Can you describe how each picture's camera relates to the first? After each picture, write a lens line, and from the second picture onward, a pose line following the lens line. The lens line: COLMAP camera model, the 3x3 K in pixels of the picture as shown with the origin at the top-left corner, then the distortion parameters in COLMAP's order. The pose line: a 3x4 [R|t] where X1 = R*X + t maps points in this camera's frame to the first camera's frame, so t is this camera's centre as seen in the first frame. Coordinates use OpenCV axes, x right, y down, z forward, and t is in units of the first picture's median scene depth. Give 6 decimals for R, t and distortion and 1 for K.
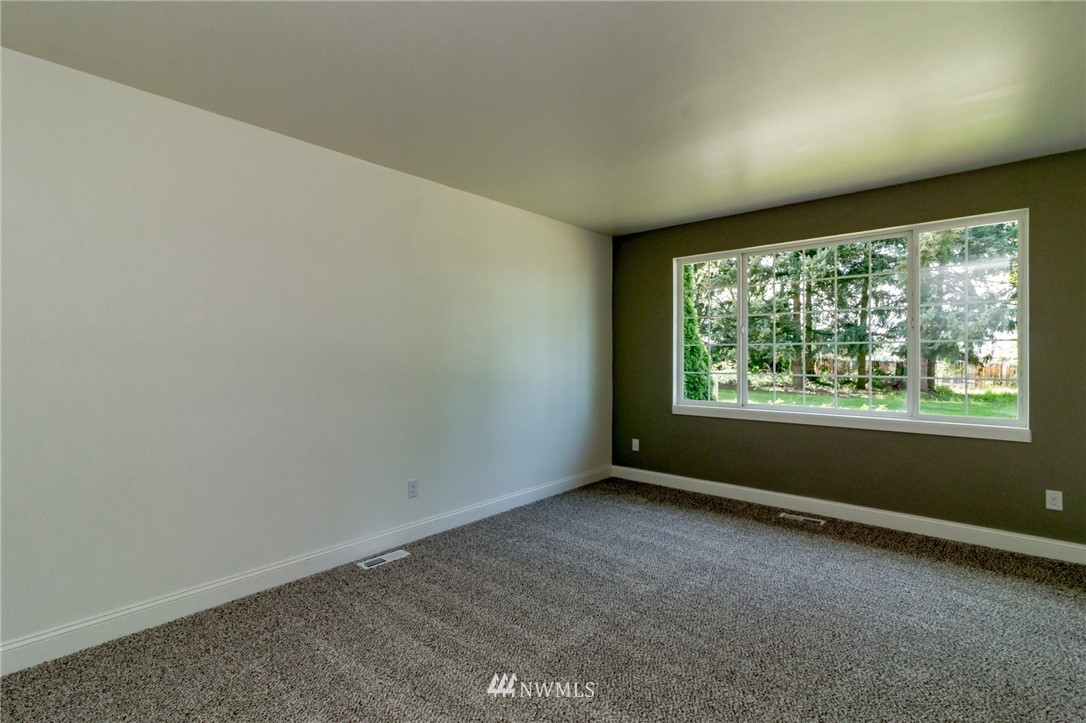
lens RADIAL K [[498.1, 0, 541.0], [0, 498.1, 356.2], [0, 0, 1]] dist [0.010881, -0.000483]
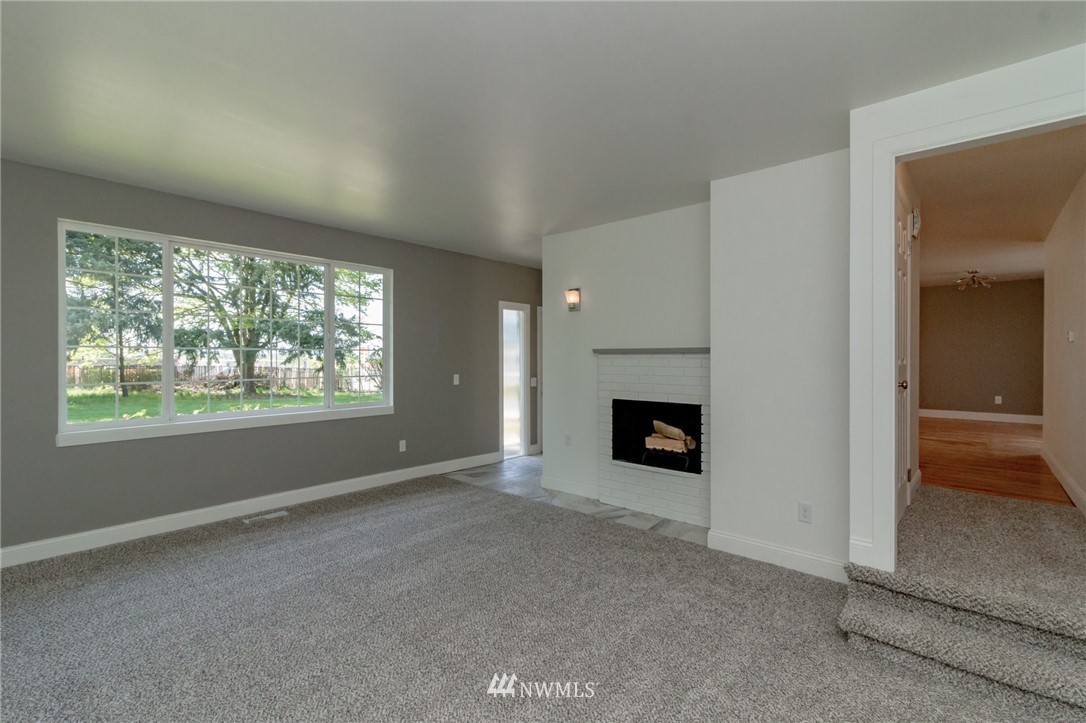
lens RADIAL K [[498.1, 0, 549.7], [0, 498.1, 361.4], [0, 0, 1]] dist [0.010881, -0.000483]
pose [[0.000608, -0.005768, 0.999983, -0.553977], [-0.000299, 0.999983, 0.005768, -0.004323], [-1.000000, -0.000303, 0.000607, 0.444439]]
